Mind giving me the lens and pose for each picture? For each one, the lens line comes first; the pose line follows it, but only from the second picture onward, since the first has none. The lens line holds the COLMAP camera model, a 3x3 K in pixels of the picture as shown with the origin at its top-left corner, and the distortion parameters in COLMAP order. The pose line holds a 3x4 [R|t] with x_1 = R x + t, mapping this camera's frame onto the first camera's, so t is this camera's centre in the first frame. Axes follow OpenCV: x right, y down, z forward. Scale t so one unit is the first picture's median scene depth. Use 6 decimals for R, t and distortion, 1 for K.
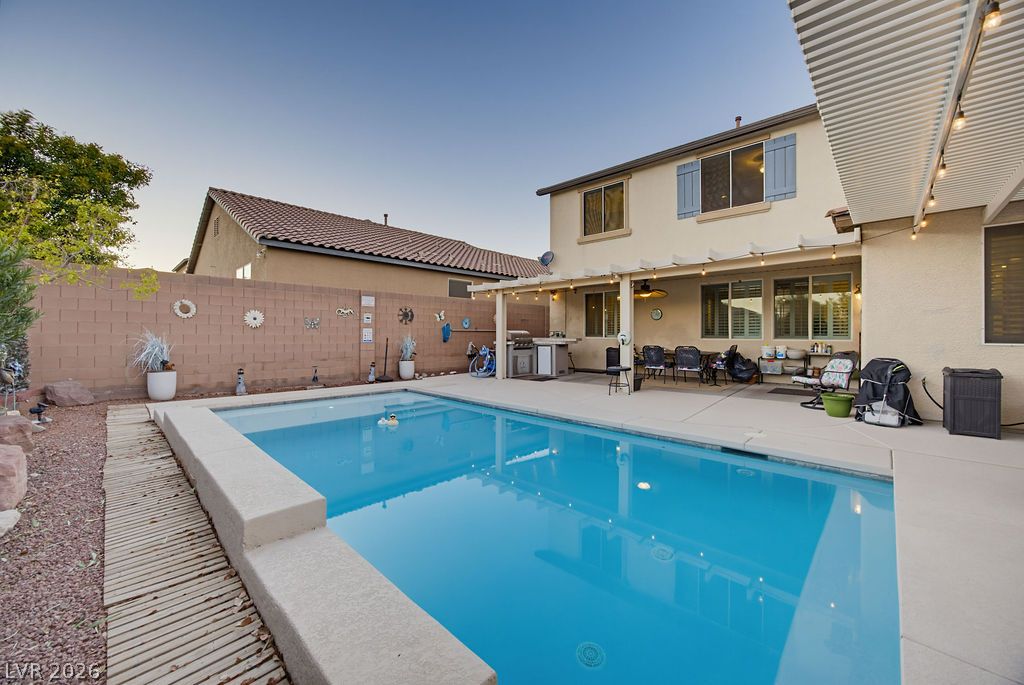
lens RADIAL K [[405.5, 0, 506.7], [0, 405.5, 331.0], [0, 0, 1]] dist [-0.001357, 0.000063]
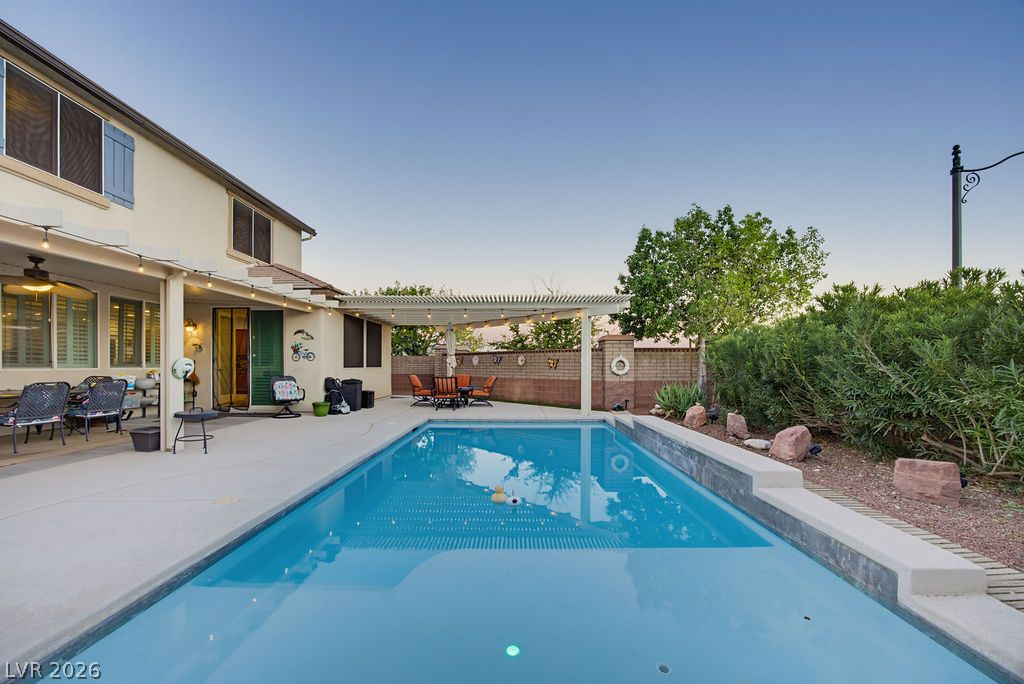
lens RADIAL K [[410.7, 0, 518.3], [0, 410.7, 368.2], [0, 0, 1]] dist [0.002261, 0.000517]
pose [[-0.701115, -0.010381, 0.712972, -0.502303], [-0.011214, 0.999931, 0.003531, 0.008140], [-0.712960, -0.005520, -0.701183, 0.951186]]
